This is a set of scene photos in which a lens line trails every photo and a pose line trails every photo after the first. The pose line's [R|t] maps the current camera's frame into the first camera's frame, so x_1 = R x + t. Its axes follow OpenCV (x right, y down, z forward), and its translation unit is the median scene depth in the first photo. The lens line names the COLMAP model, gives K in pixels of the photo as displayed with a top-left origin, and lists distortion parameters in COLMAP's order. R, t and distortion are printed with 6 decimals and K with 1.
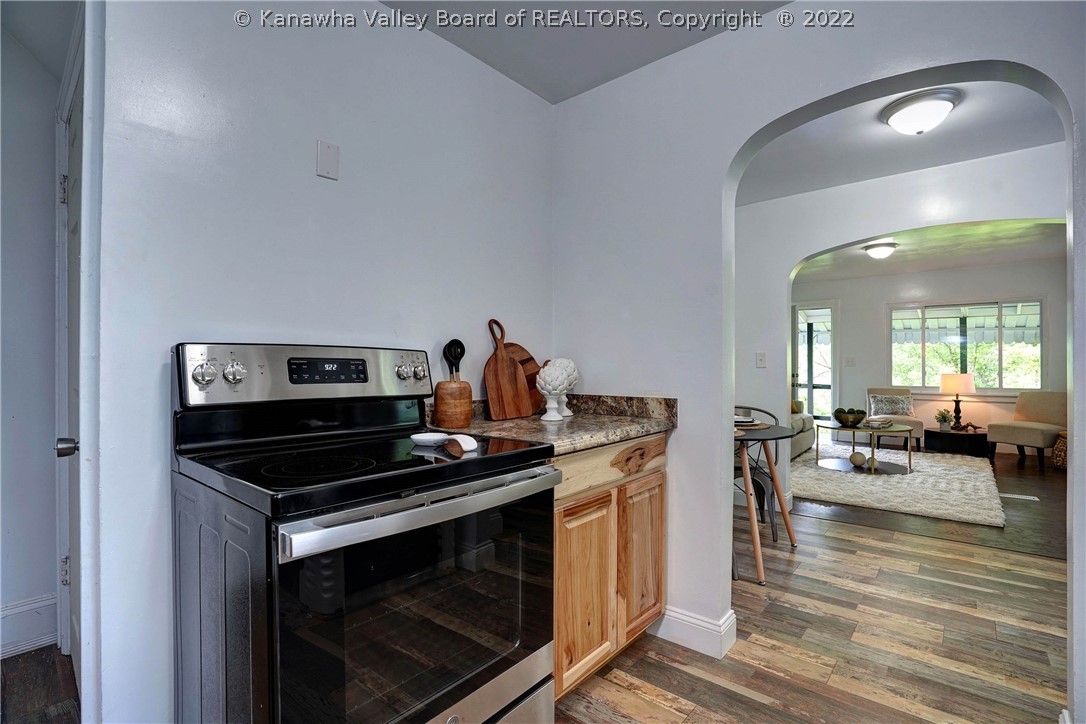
lens RADIAL K [[499.6, 0, 543.0], [0, 499.6, 362.0], [0, 0, 1]] dist [-0.072489, 0.029925]
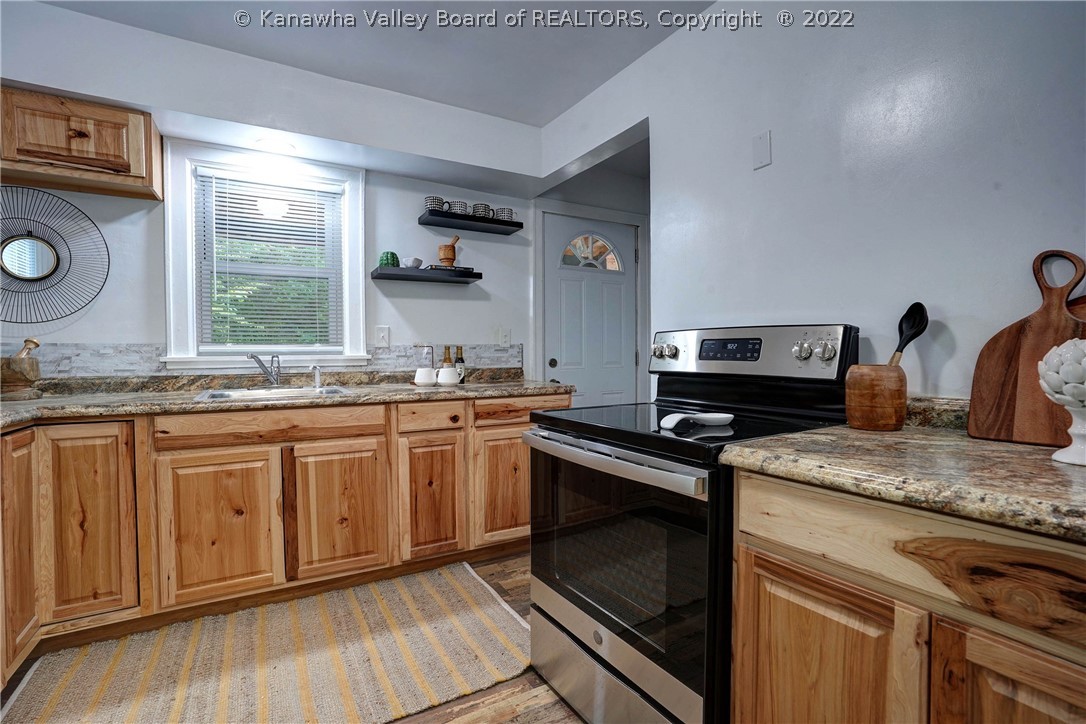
lens RADIAL K [[499.6, 0, 543.0], [0, 499.6, 362.0], [0, 0, 1]] dist [-0.072489, 0.029925]
pose [[-0.302246, 0.020551, -0.953008, 0.670300], [0.008958, 0.999785, 0.018718, 0.018544], [0.953188, -0.002880, -0.302365, 0.818026]]
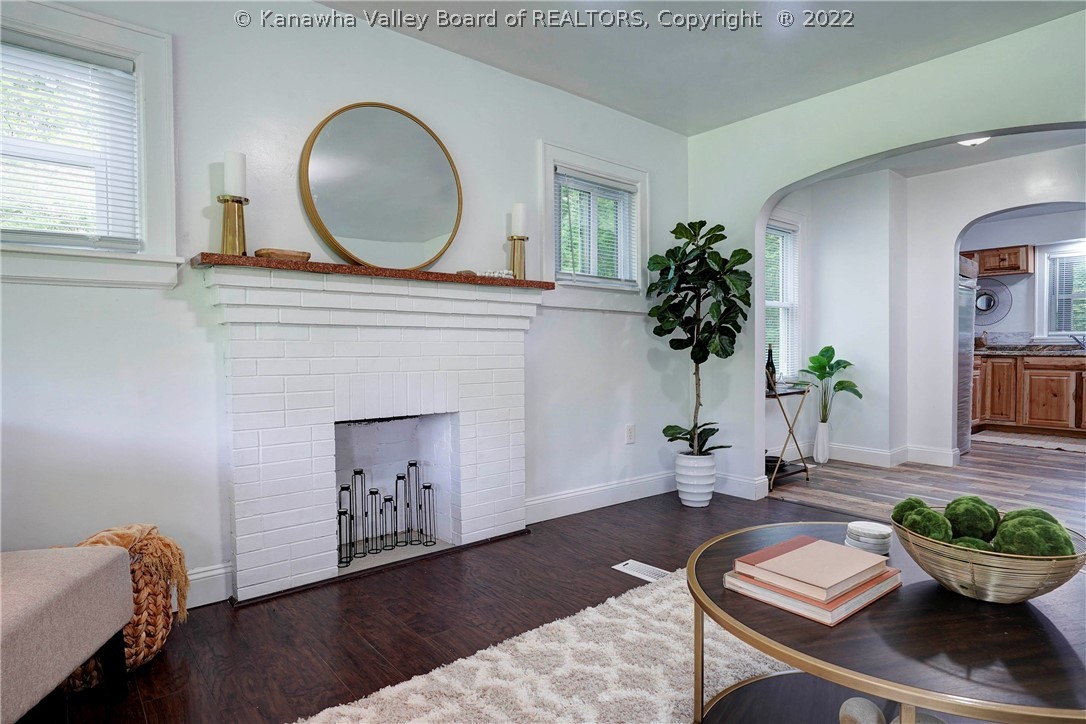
lens RADIAL K [[604.3, 0, 543.0], [0, 604.3, 362.0], [0, 0, 1]] dist [-0.003828, -0.000235]
pose [[-0.989383, -0.002206, 0.145317, 1.228529], [0.000596, 0.999815, 0.019235, 0.047339], [-0.145332, 0.019117, -0.989198, 1.824269]]
